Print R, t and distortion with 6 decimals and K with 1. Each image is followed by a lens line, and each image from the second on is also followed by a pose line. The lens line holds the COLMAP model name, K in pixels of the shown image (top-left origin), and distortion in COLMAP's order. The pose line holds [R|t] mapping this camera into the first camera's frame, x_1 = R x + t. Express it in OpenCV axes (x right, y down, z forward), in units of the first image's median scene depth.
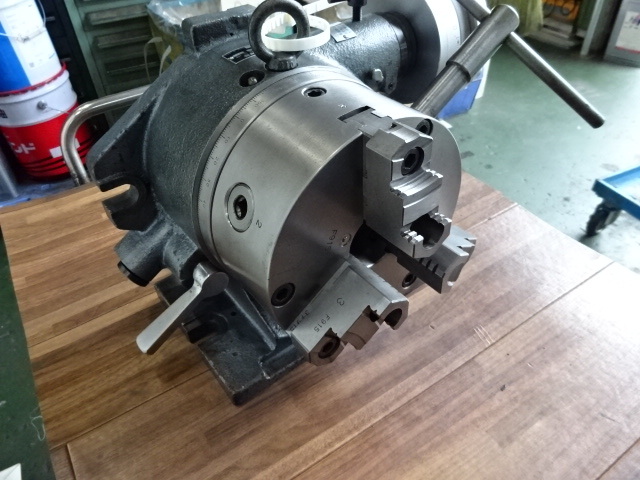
lens RADIAL K [[467.9, 0, 320.0], [0, 467.9, 240.0], [0, 0, 1]] dist [-0.002706, -0.006919]
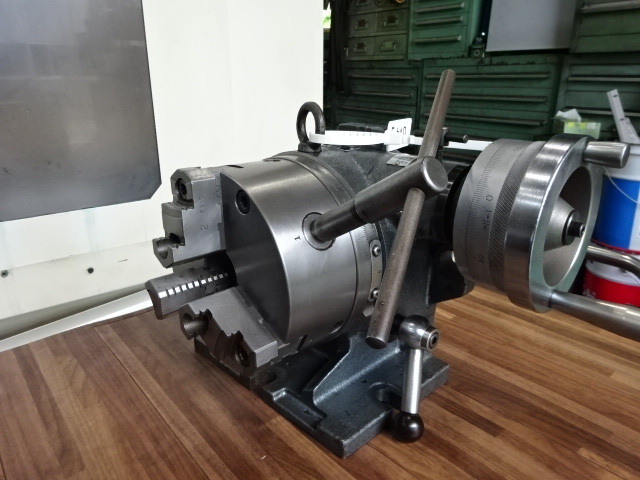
lens RADIAL K [[467.9, 0, 320.0], [0, 467.9, 240.0], [0, 0, 1]] dist [-0.002706, -0.006919]
pose [[0.128507, 0.359439, -0.924278, 0.992549], [-0.662480, 0.724661, 0.189703, -0.371735], [0.737974, 0.587938, 0.331245, 0.594434]]
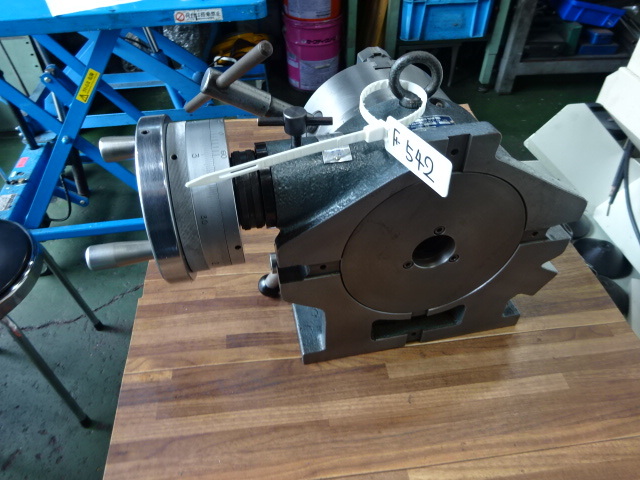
lens RADIAL K [[467.9, 0, 320.0], [0, 467.9, 240.0], [0, 0, 1]] dist [-0.002706, -0.006919]
pose [[-0.904017, -0.267516, 0.333450, -0.297131], [0.307395, 0.135287, 0.941916, -1.252283], [-0.297089, 0.954009, -0.040069, 1.179998]]
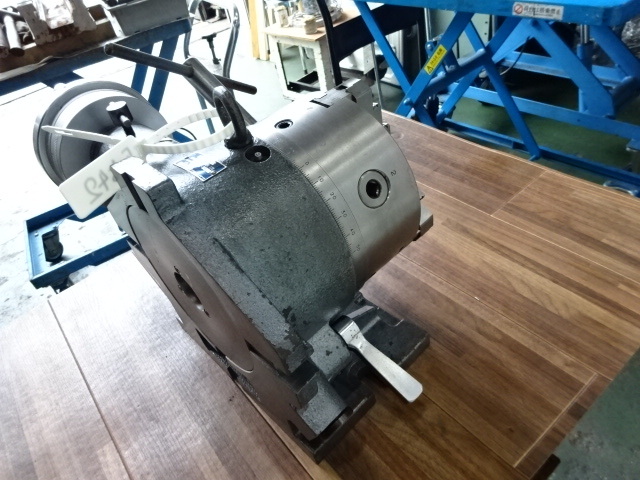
lens RADIAL K [[467.9, 0, 320.0], [0, 467.9, 240.0], [0, 0, 1]] dist [-0.002706, -0.006919]
pose [[-0.092593, -0.610124, 0.786877, -0.893377], [0.786564, 0.439744, 0.433523, -0.485000], [-0.610527, 0.659070, 0.439185, 0.442912]]
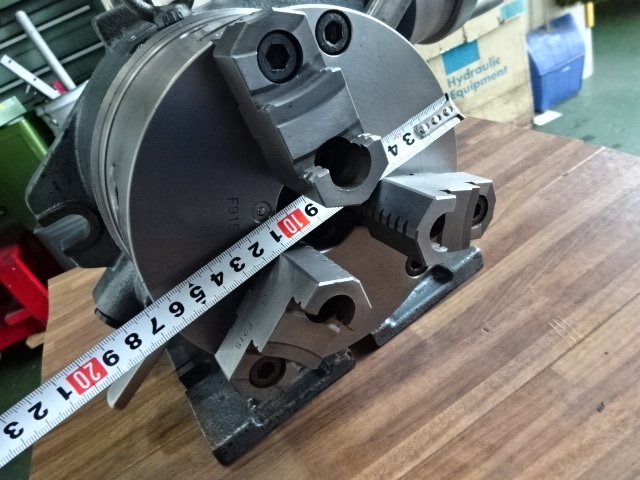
lens RADIAL K [[467.9, 0, 320.0], [0, 467.9, 240.0], [0, 0, 1]] dist [-0.002706, -0.006919]
pose [[0.944120, -0.196132, -0.264894, 0.235291], [0.169491, 0.978178, -0.120170, 0.104668], [0.282683, 0.068558, 0.956760, 0.268859]]
